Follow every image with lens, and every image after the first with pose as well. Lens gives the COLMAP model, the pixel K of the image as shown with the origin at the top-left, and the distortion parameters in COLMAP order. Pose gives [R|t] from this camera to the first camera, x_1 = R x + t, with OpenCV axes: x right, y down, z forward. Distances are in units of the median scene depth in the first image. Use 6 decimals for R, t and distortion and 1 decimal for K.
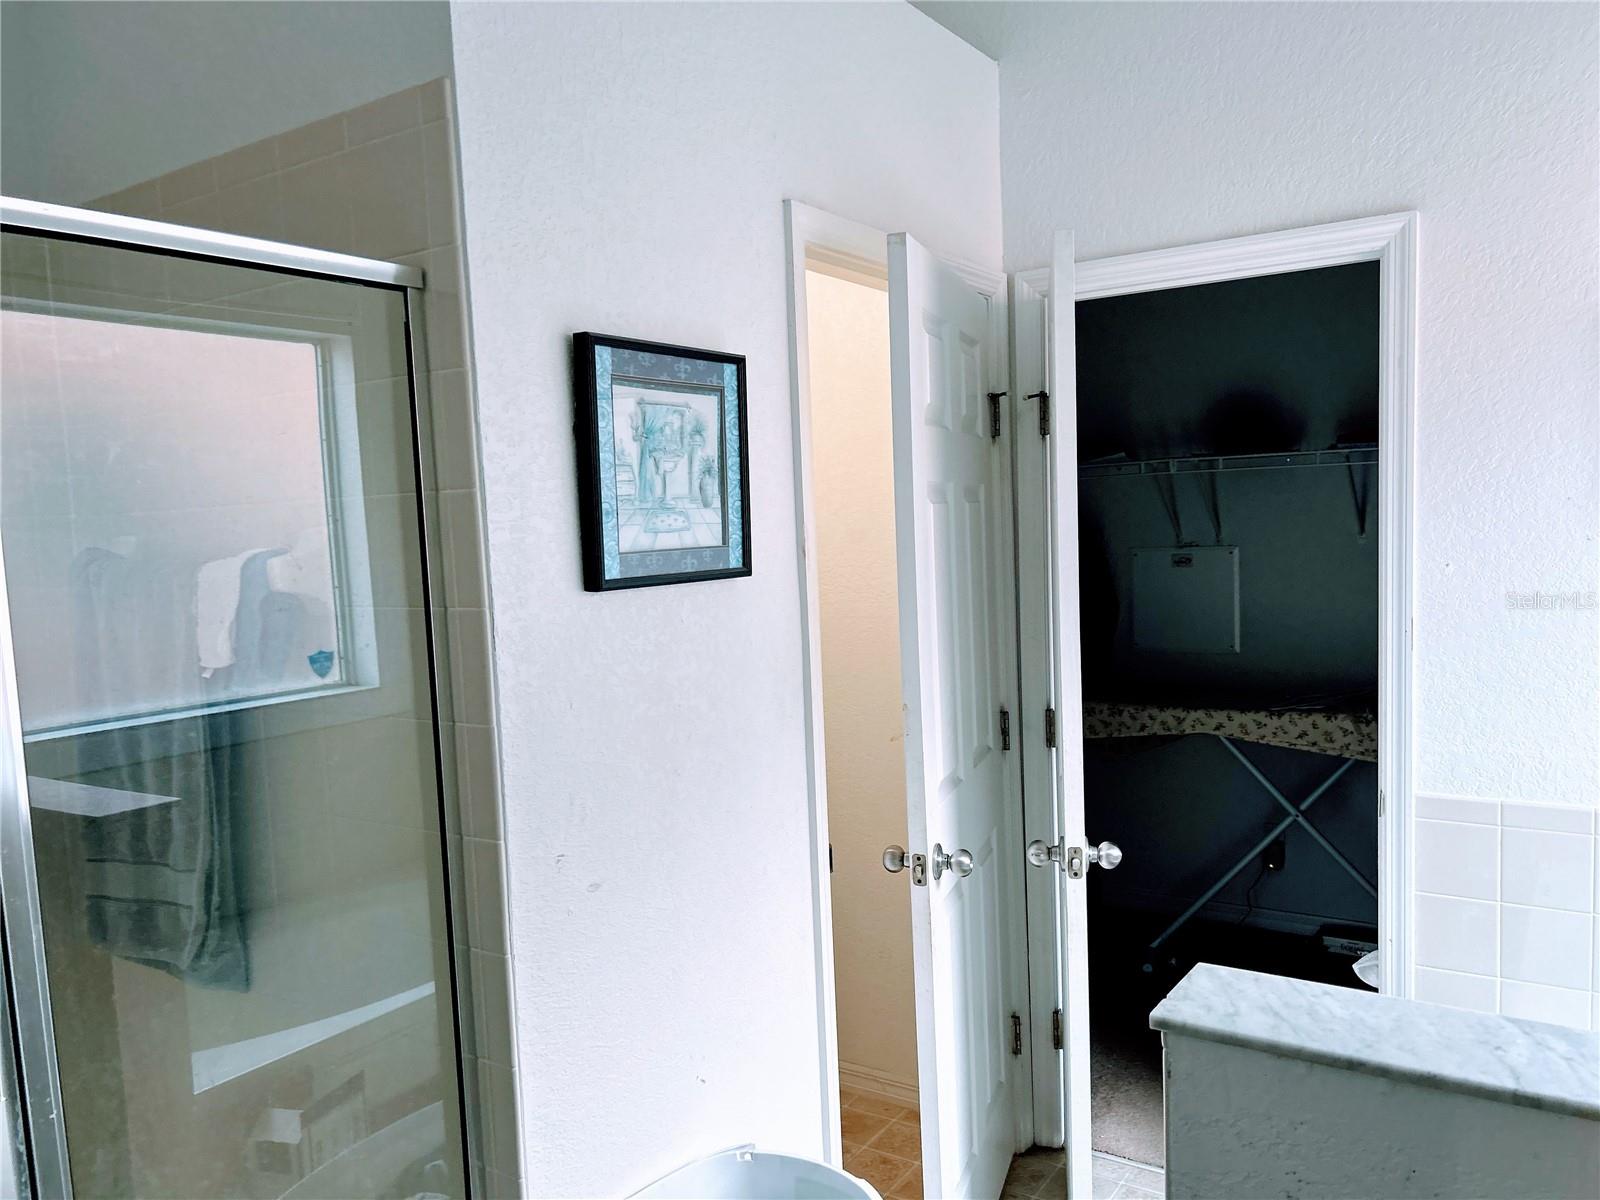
lens RADIAL K [[1210.3, 0, 799.0], [0, 1210.3, 612.2], [0, 0, 1]] dist [0.053305, -0.043878]
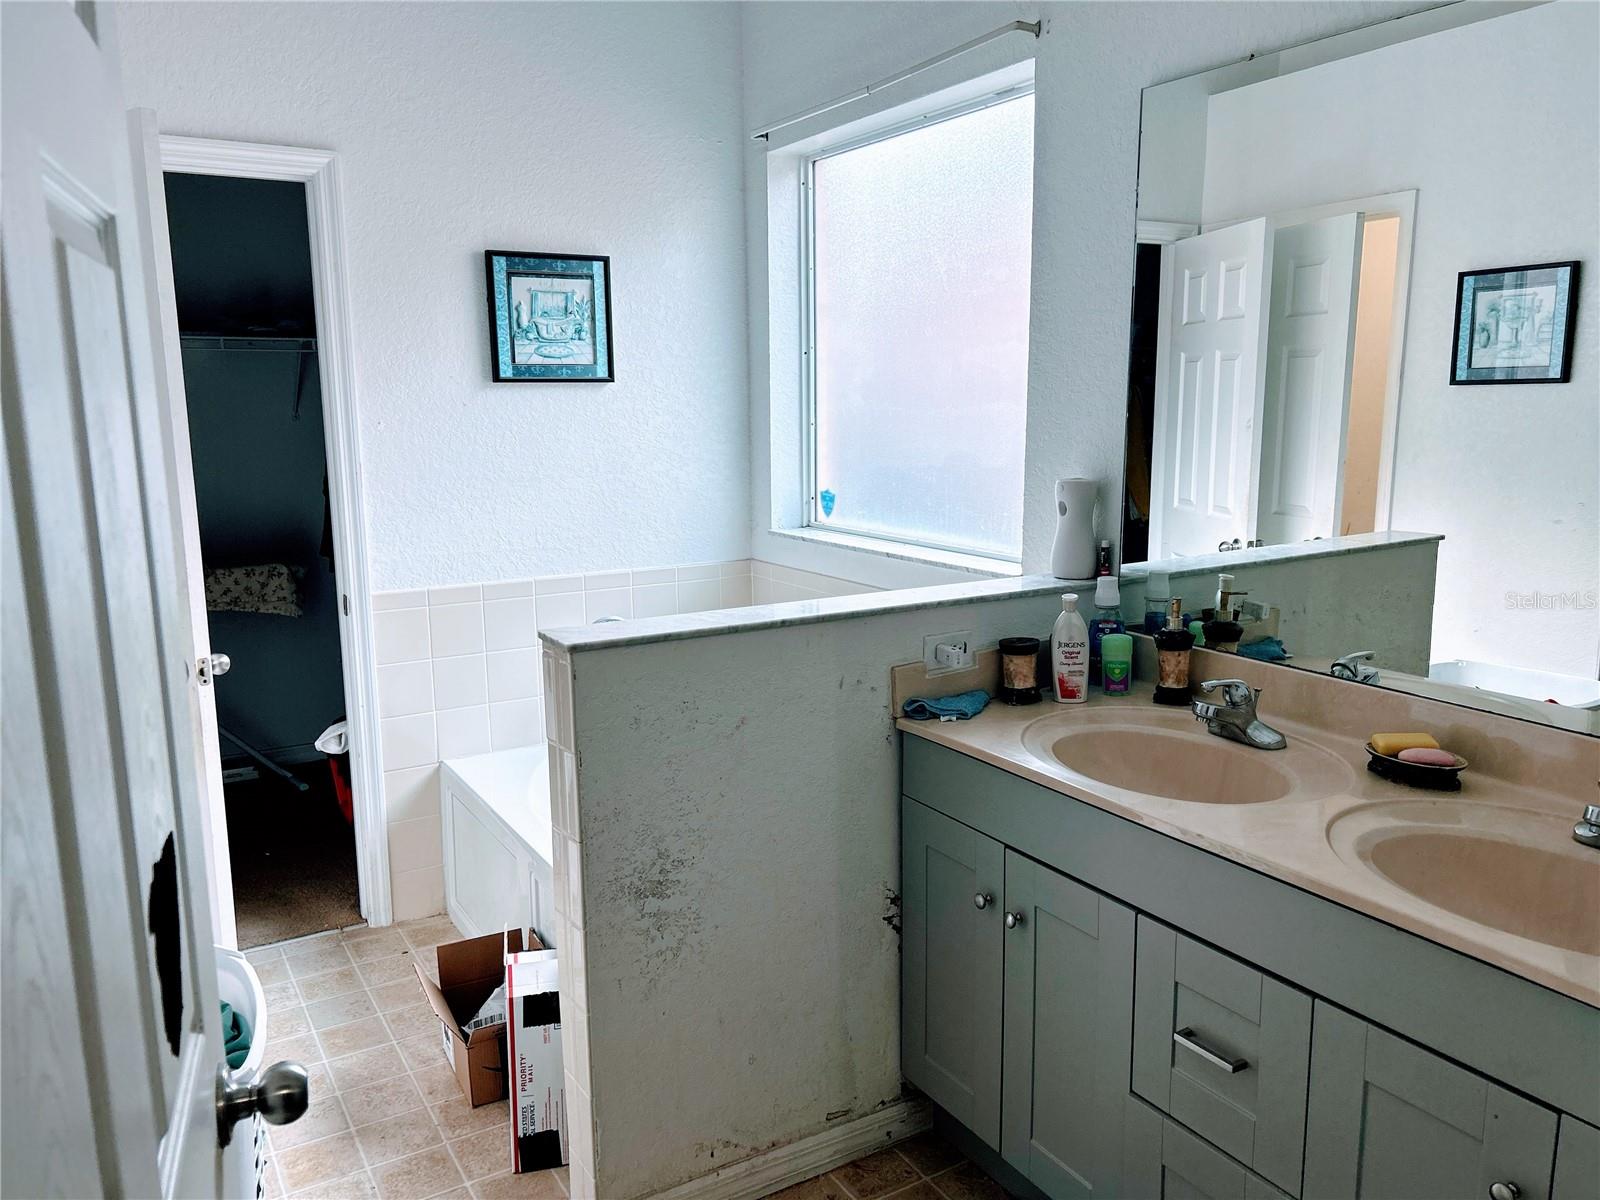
lens RADIAL K [[1210.3, 0, 799.0], [0, 1210.3, 612.2], [0, 0, 1]] dist [0.053305, -0.043878]
pose [[0.413987, -0.114267, 0.903082, -1.547246], [0.040518, 0.993420, 0.107123, 0.124094], [-0.909381, -0.007757, 0.415893, -0.012727]]
